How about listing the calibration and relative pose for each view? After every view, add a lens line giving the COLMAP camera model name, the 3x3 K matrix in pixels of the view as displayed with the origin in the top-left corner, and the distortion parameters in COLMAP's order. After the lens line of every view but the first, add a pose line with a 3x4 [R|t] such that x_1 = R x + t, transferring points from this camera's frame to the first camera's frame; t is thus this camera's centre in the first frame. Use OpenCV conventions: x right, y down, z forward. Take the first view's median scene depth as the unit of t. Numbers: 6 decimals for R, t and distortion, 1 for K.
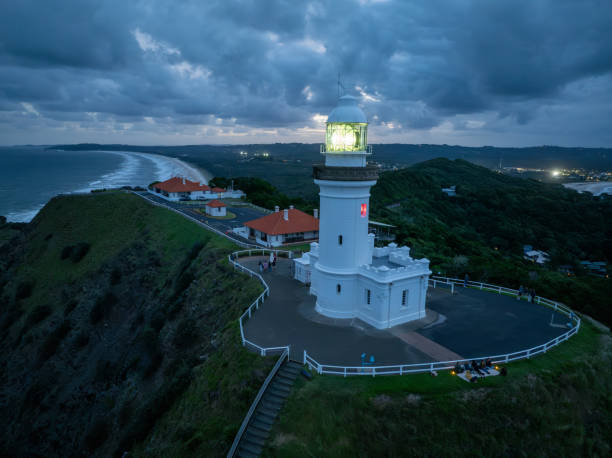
lens RADIAL K [[433.7, 0, 303.5], [0, 433.7, 231.3], [0, 0, 1]] dist [-0.034244, 0.004766]
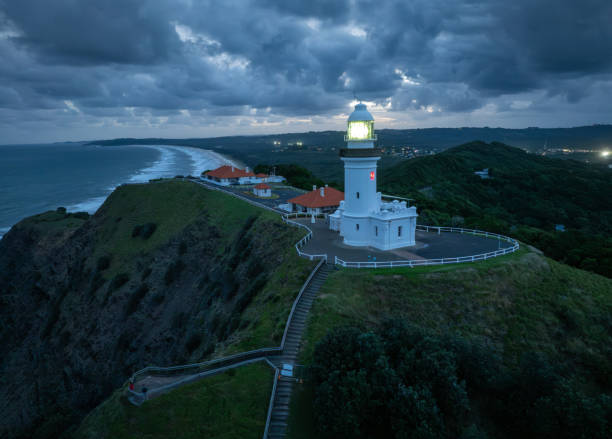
lens RADIAL K [[445.3, 0, 304.7], [0, 445.3, 223.1], [0, 0, 1]] dist [-0.026303, 0.000496]
pose [[0.996635, -0.017936, -0.079984, 0.006912], [0.018153, 0.999833, 0.001985, 0.038879], [0.079935, -0.003430, 0.996794, -0.211536]]
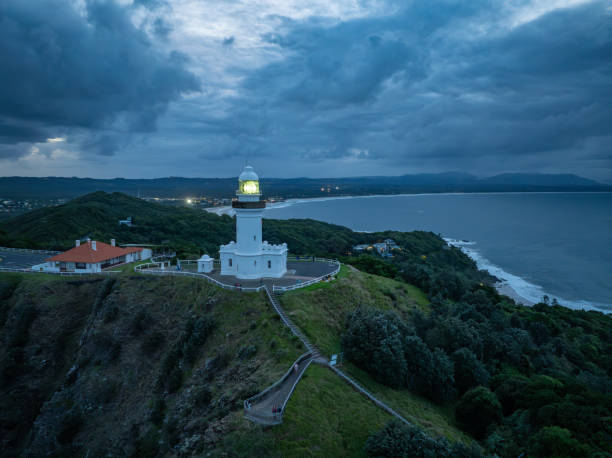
lens RADIAL K [[439.2, 0, 303.5], [0, 439.2, 228.1], [0, 0, 1]] dist [-0.031392, 0.005891]
pose [[0.690332, -0.088043, 0.718116, -0.409435], [0.144932, 0.989277, -0.018036, 0.014632], [-0.708828, 0.116529, 0.695690, -0.193826]]
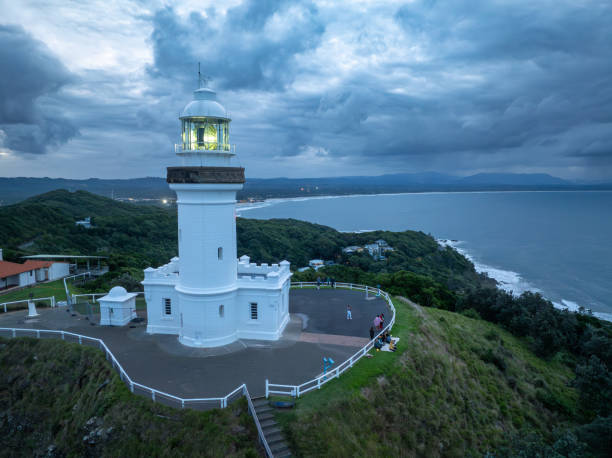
lens RADIAL K [[433.7, 0, 303.5], [0, 433.7, 231.3], [0, 0, 1]] dist [-0.034244, 0.004766]
pose [[0.654421, -0.097560, 0.749810, -0.151581], [0.152834, 0.988240, -0.004808, 0.002452], [-0.740523, 0.117743, 0.661636, 0.102212]]
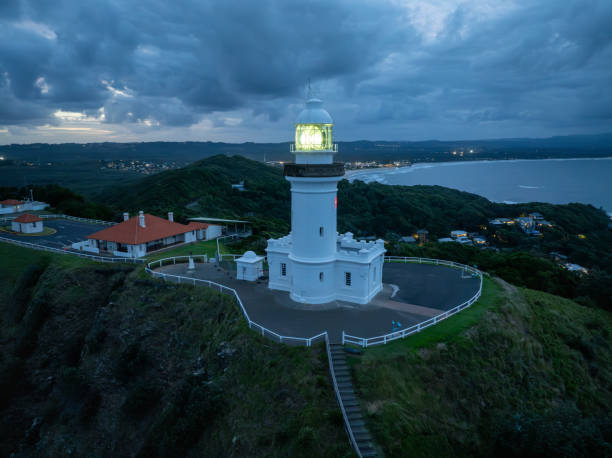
lens RADIAL K [[441.6, 0, 303.5], [0, 441.6, 230.6], [0, 0, 1]] dist [-0.027898, -0.003062]
pose [[0.864760, -0.112744, 0.489366, -0.168212], [0.112576, 0.993194, 0.029888, -0.006606], [-0.489405, 0.029245, 0.871566, 0.018353]]
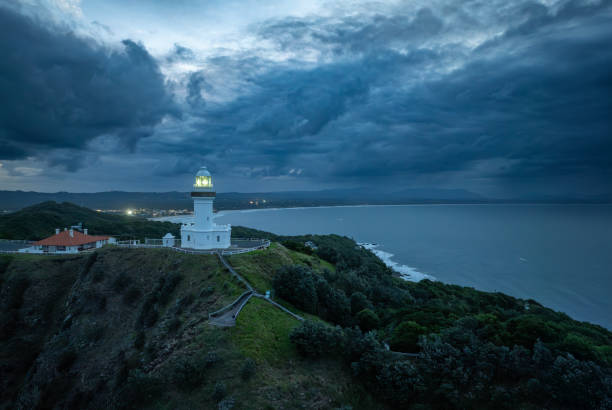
lens RADIAL K [[397.0, 0, 272.1], [0, 397.0, 201.8], [0, 0, 1]] dist [-0.035044, 0.002955]
pose [[0.617193, -0.021038, 0.786531, -0.547631], [0.155083, 0.983285, -0.095394, 0.072853], [-0.771377, 0.180854, 0.610139, -0.285990]]
